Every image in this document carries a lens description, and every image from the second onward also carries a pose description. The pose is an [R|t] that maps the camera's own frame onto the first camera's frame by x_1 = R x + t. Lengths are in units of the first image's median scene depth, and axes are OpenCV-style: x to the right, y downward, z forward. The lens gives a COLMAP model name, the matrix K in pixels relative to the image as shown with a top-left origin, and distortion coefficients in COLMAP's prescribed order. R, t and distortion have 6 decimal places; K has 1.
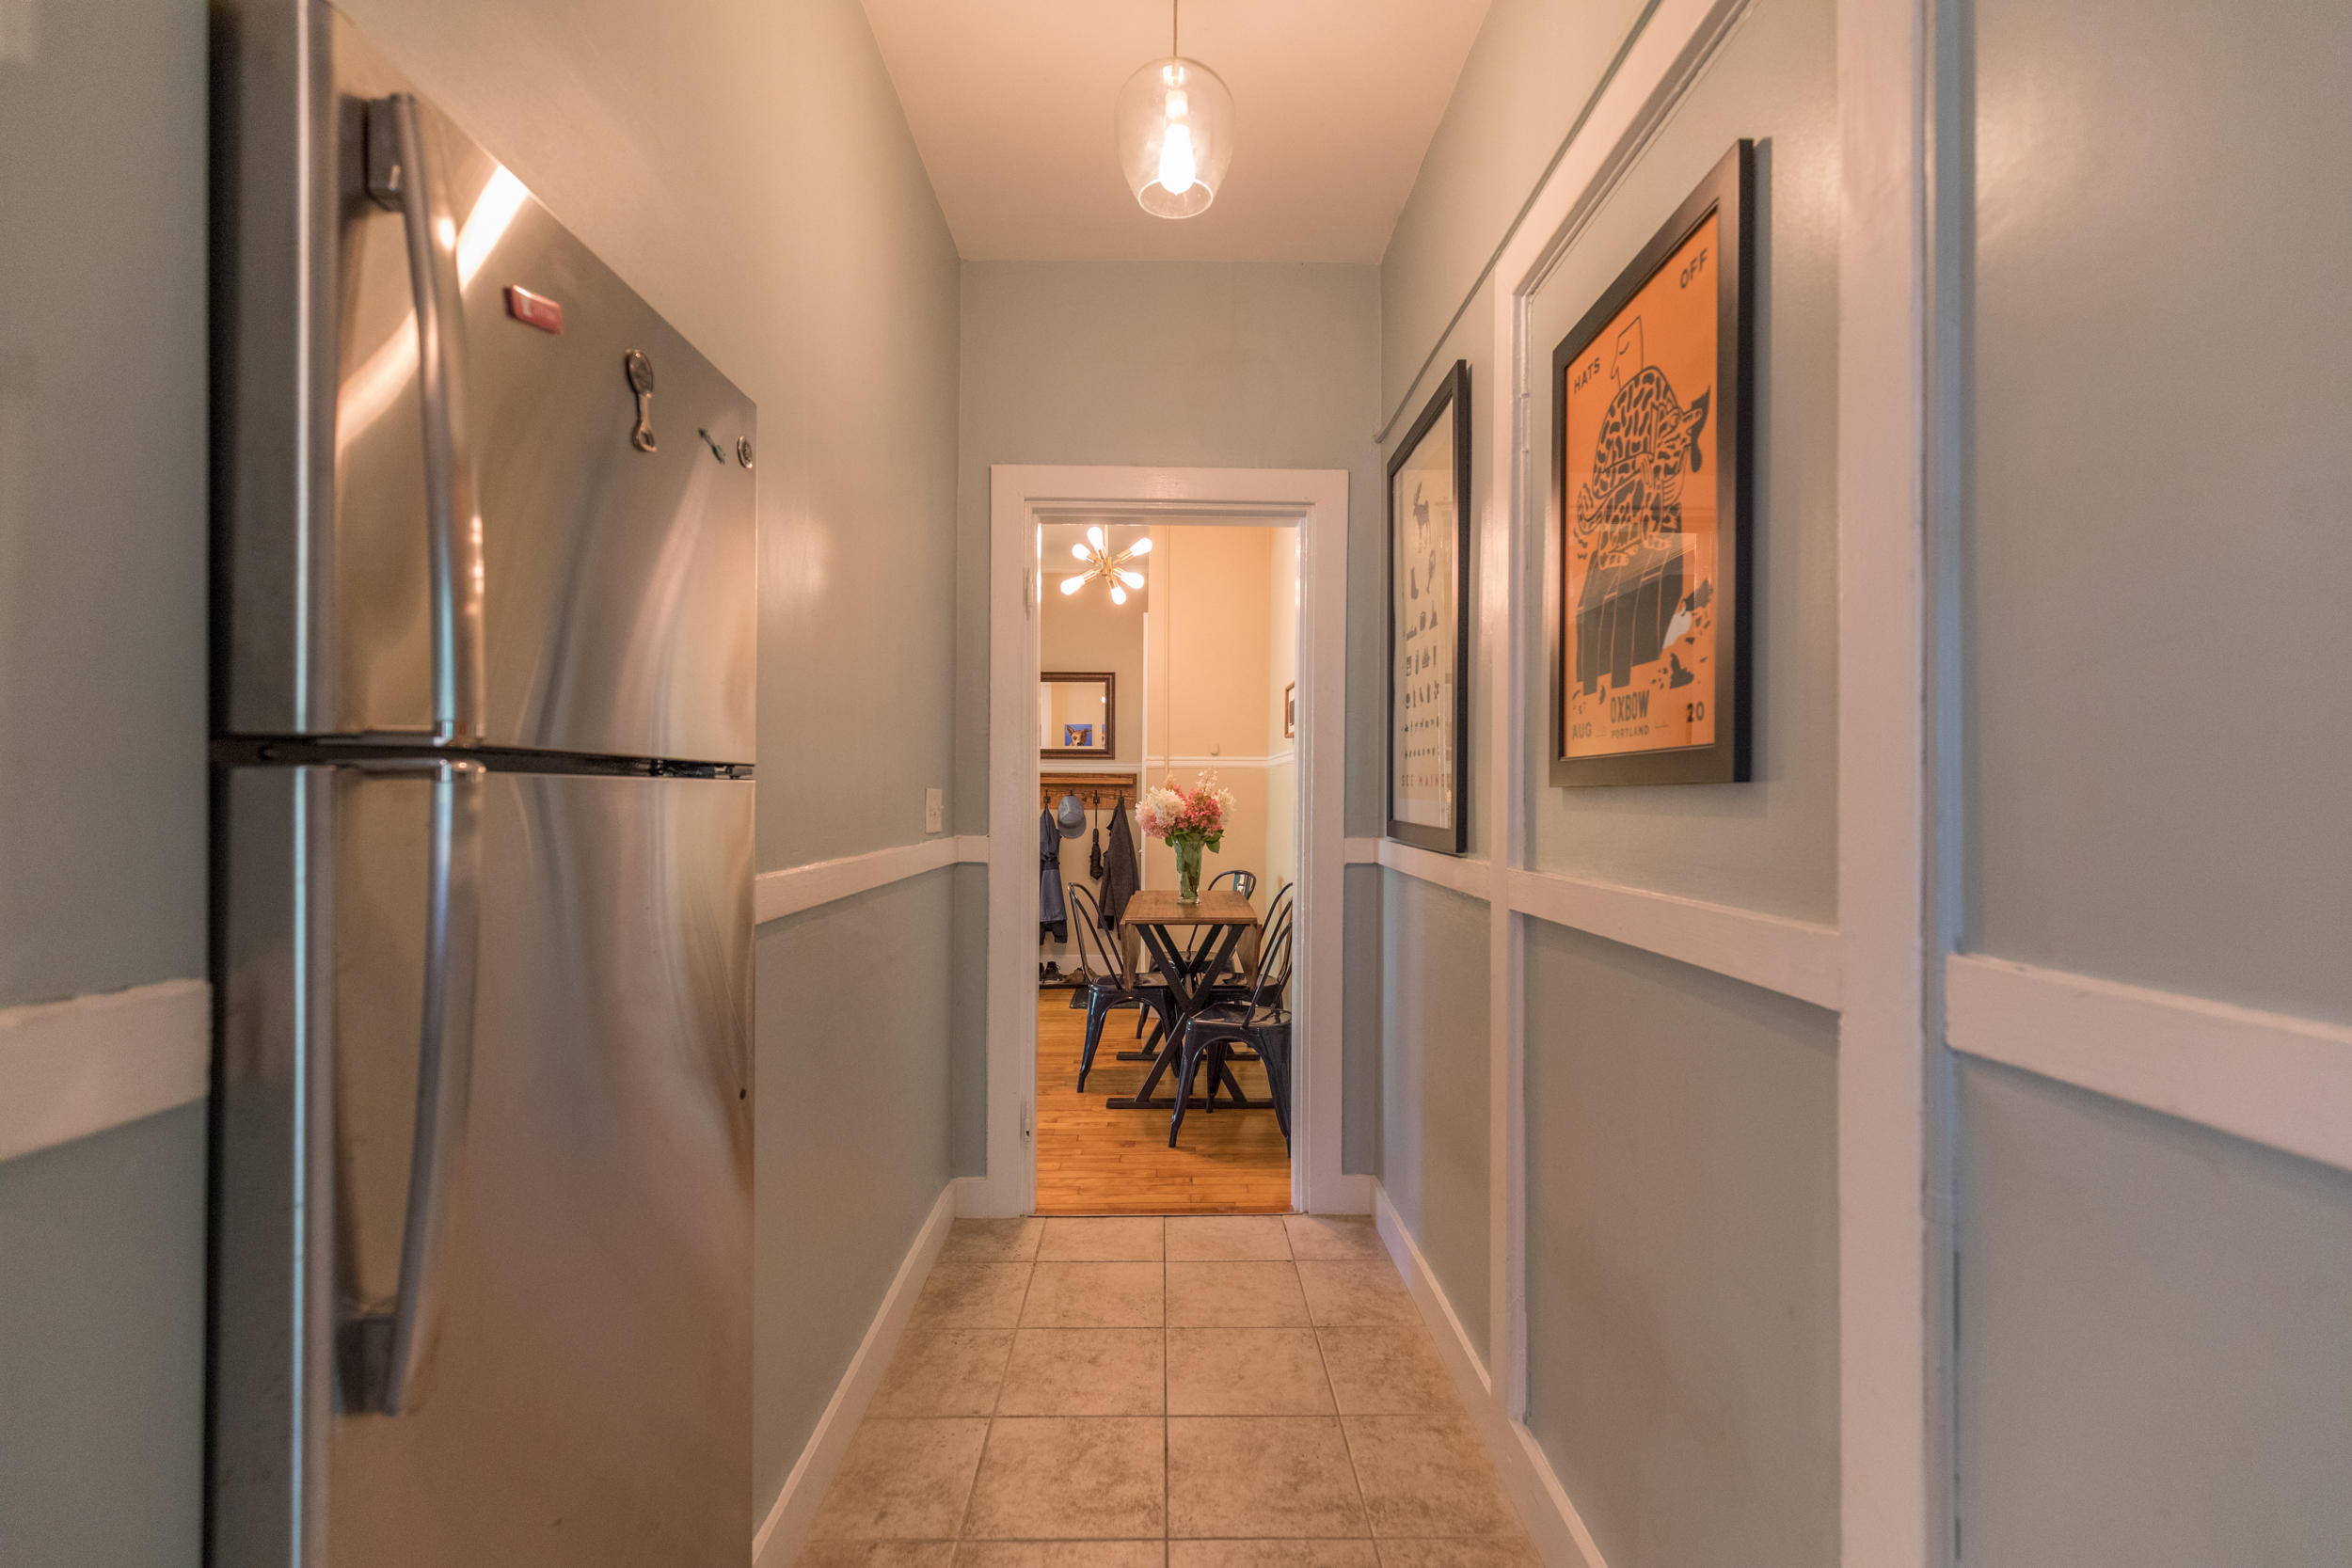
lens RADIAL K [[1050.9, 0, 1178.6], [0, 1050.9, 785.6], [0, 0, 1]] dist [-0.000780, 0.000757]
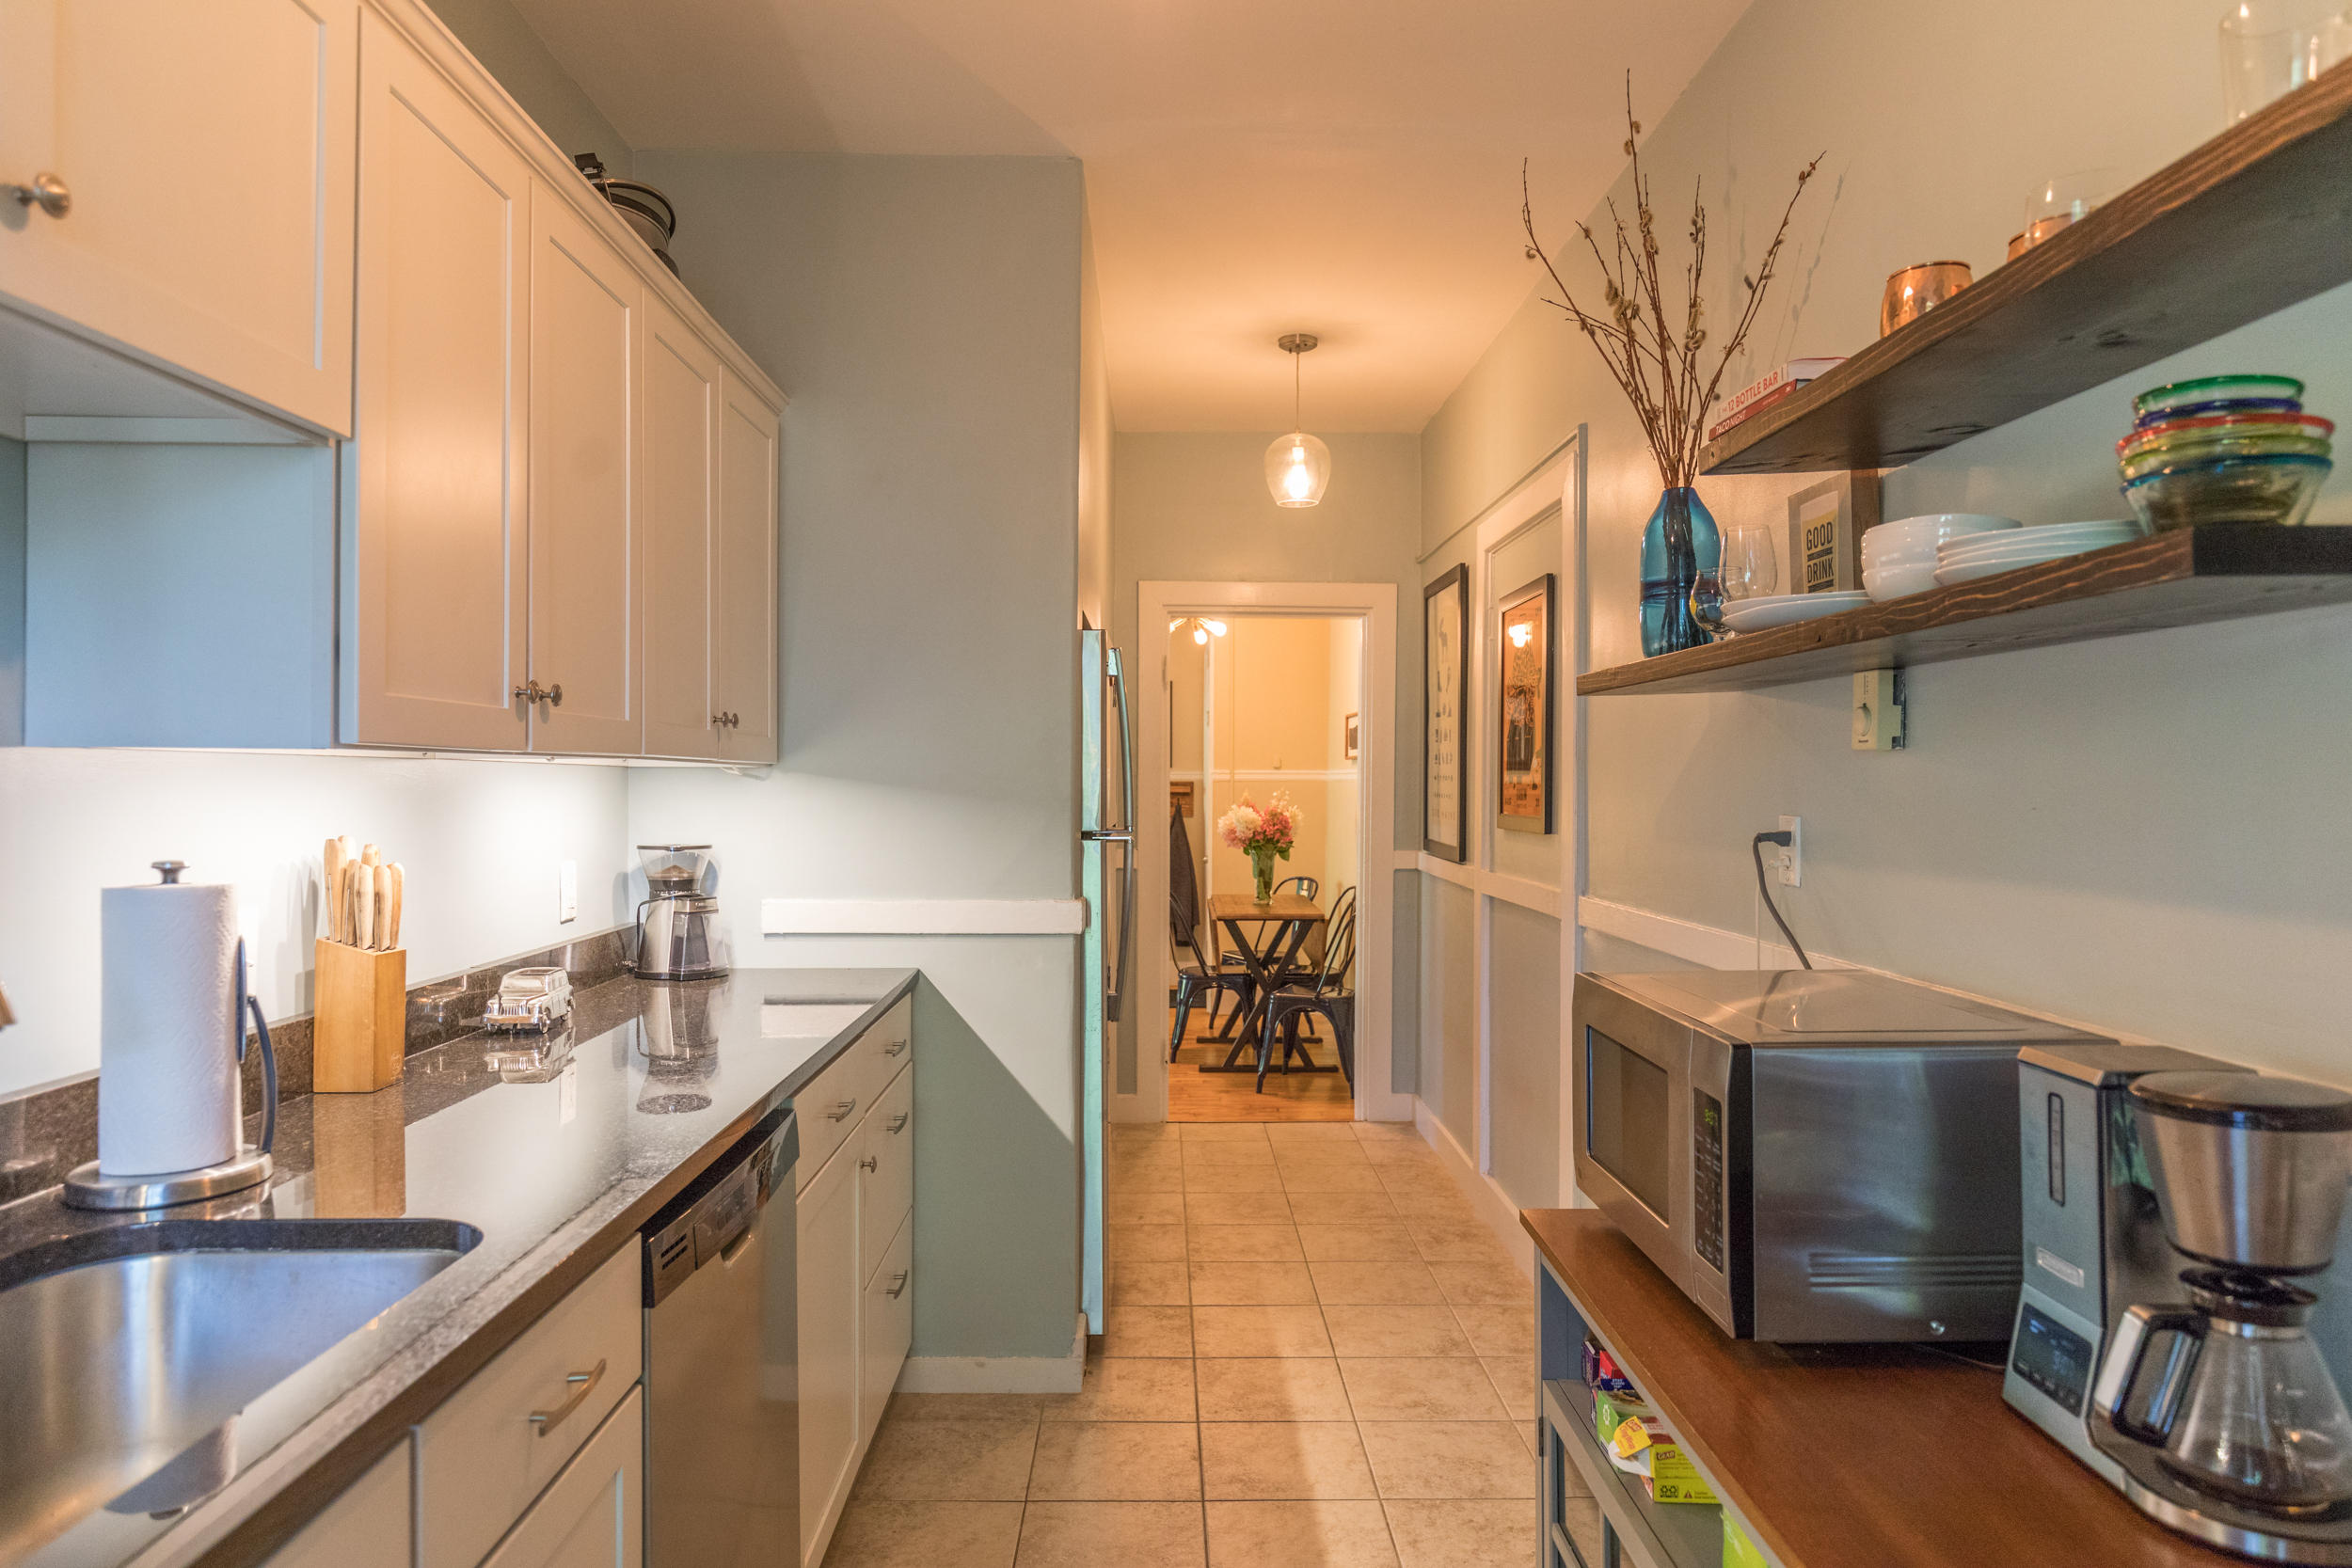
lens RADIAL K [[1463.9, 0, 1167.7], [0, 1463.9, 780.1], [0, 0, 1]] dist [0.054662, 0.000233]
pose [[0.999966, -0.001122, -0.008138, -0.090572], [0.001207, 0.999945, 0.010415, -0.046369], [0.008126, -0.010424, 0.999913, -0.683640]]
